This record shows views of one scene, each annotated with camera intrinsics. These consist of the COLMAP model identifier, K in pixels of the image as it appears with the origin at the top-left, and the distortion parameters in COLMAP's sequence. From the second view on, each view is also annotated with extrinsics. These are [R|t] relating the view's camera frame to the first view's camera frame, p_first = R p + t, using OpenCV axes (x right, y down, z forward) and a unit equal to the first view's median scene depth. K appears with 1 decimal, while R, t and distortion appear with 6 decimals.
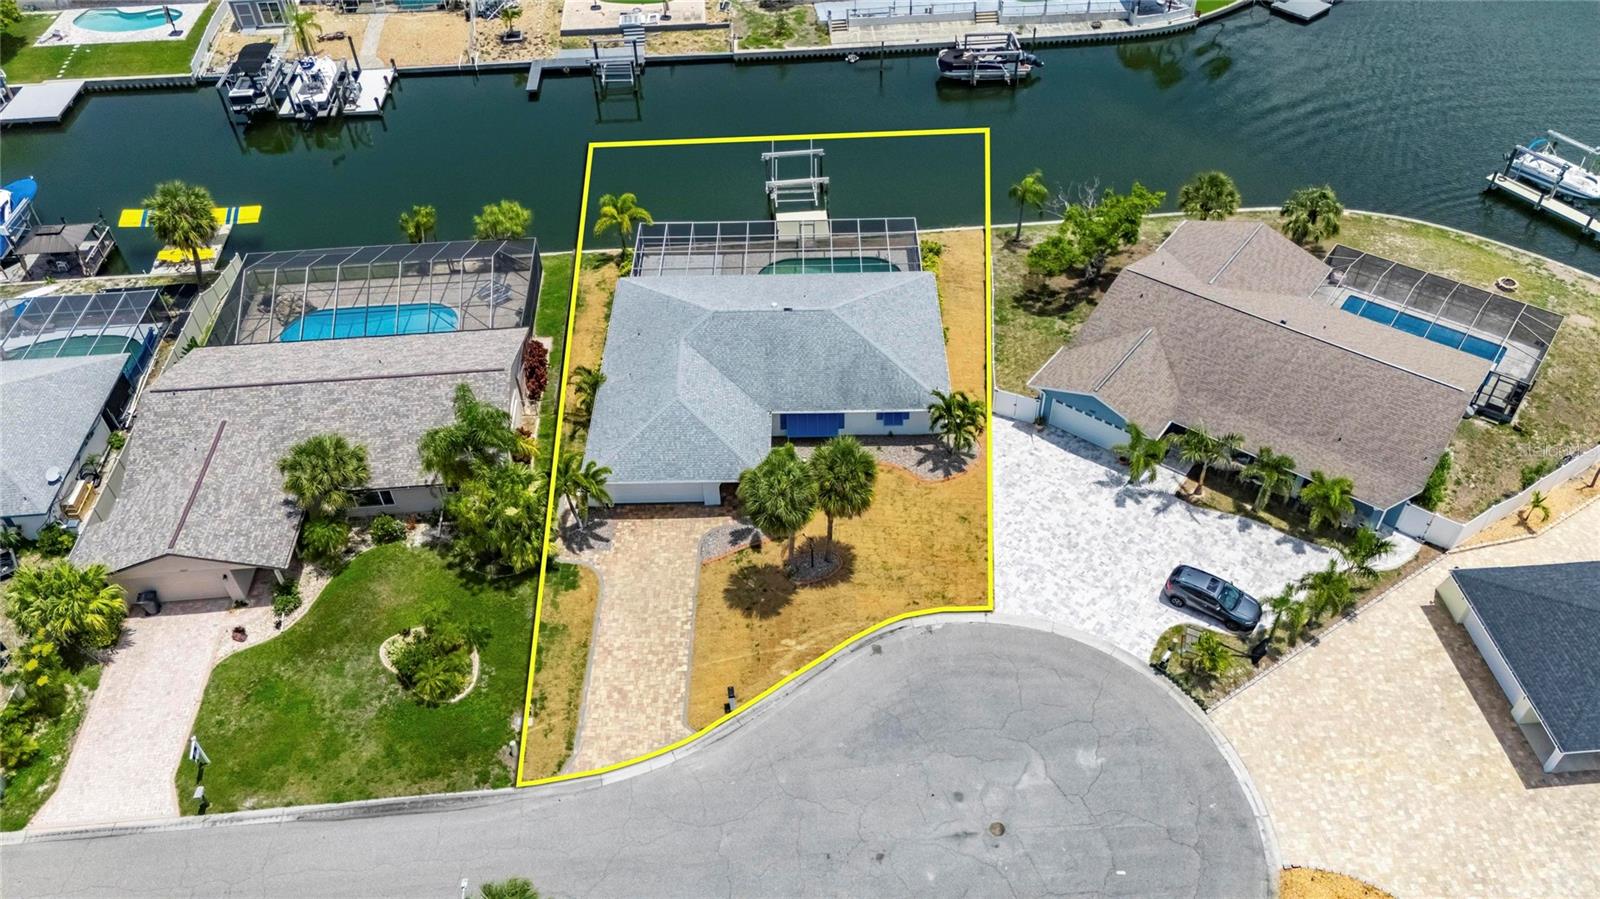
lens RADIAL K [[1178.1, 0, 811.8], [0, 1178.1, 448.7], [0, 0, 1]] dist [0.056516, -0.047323]
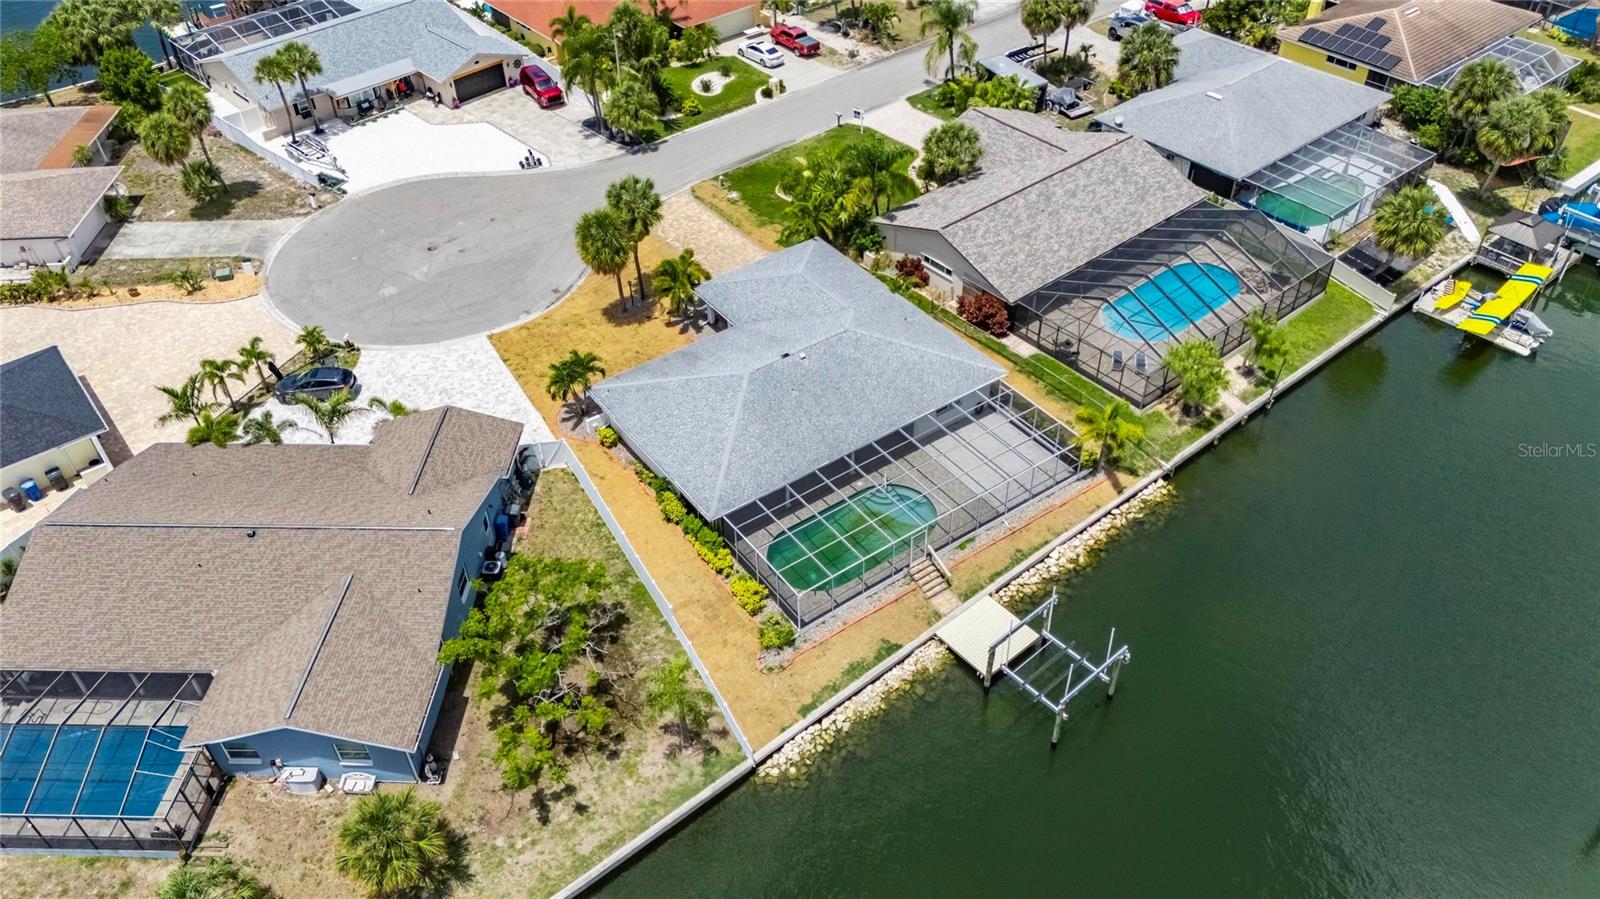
lens RADIAL K [[1178.1, 0, 811.9], [0, 1178.1, 455.0], [0, 0, 1]] dist [0.056516, -0.047323]
pose [[-0.814038, 0.405127, -0.416190, 0.479775], [-0.378805, 0.172869, 0.909188, -1.203542], [0.440283, 0.897768, 0.012742, 1.328819]]
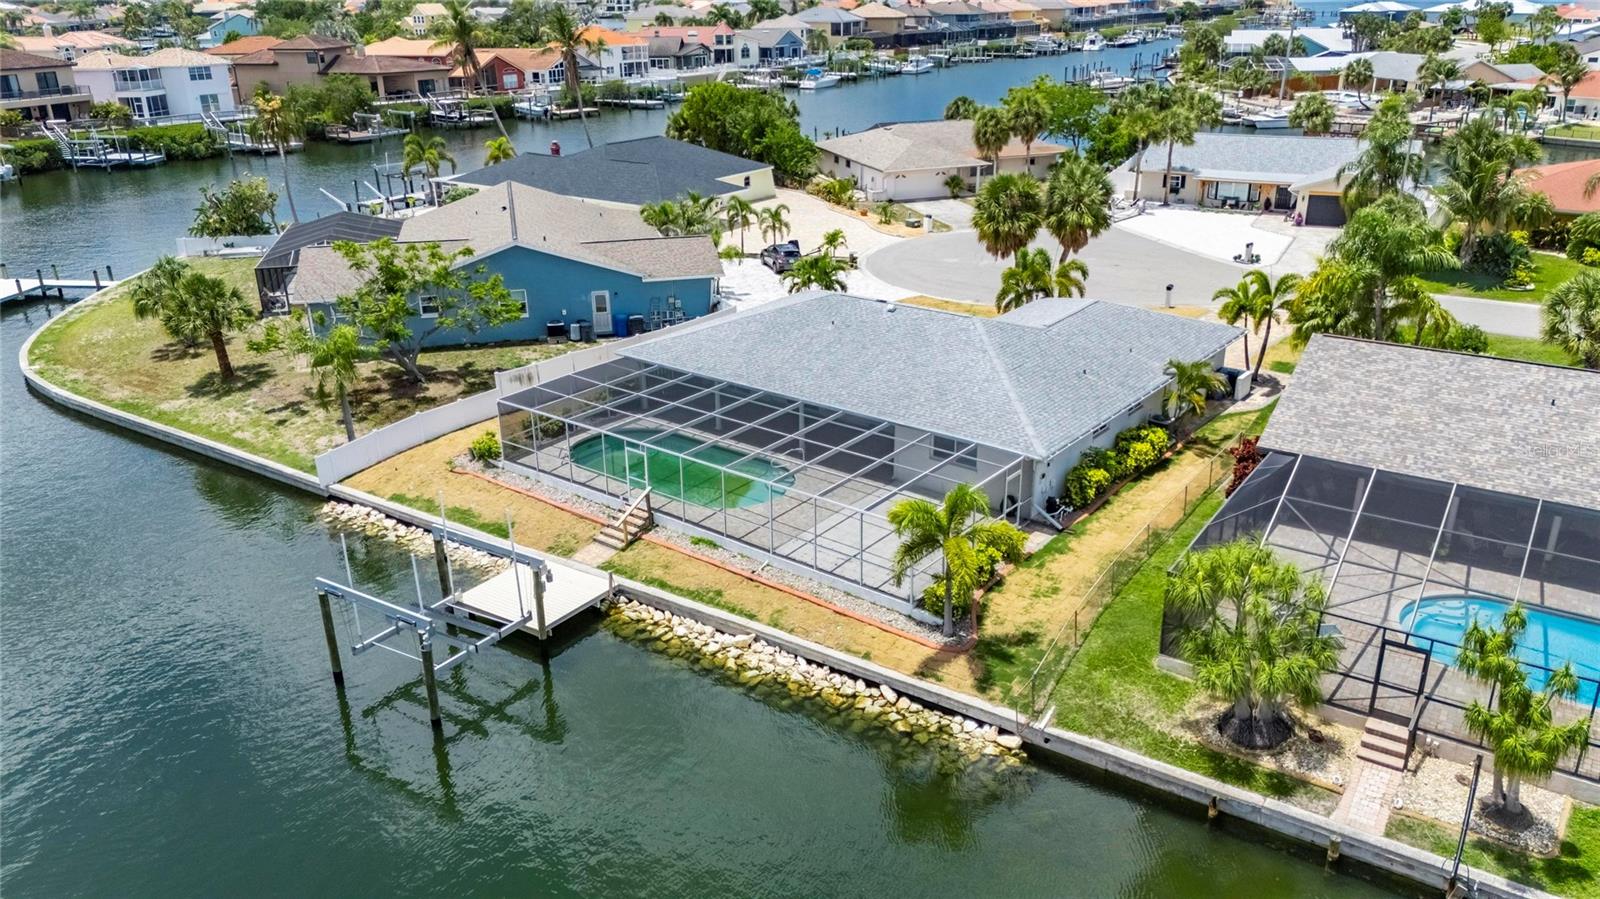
lens RADIAL K [[1178.1, 0, 790.9], [0, 1178.1, 456.3], [0, 0, 1]] dist [0.056516, -0.047323]
pose [[-0.776247, -0.209926, 0.594451, -0.512798], [0.453016, 0.470011, 0.757540, -0.779222], [-0.438426, 0.857333, -0.269745, 1.603884]]
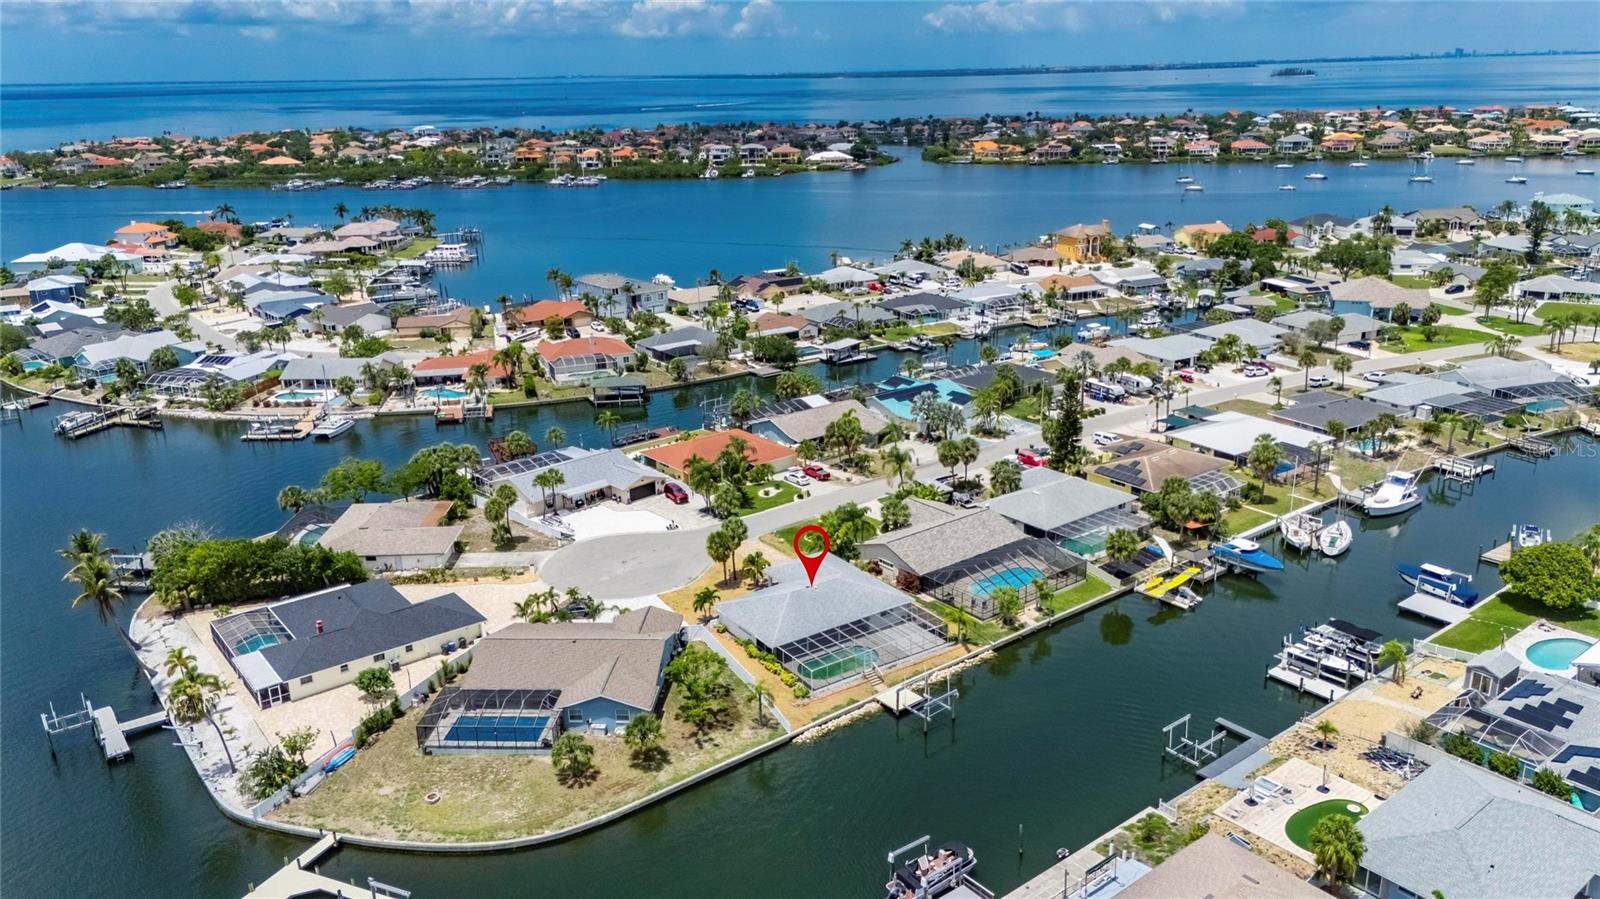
lens RADIAL K [[1178.1, 0, 811.5], [0, 1178.1, 447.1], [0, 0, 1]] dist [0.056516, -0.047323]
pose [[-0.827719, 0.201368, -0.523767, 1.201282], [-0.360556, 0.524362, 0.771391, -2.208797], [0.429977, 0.827342, -0.361420, 1.895630]]
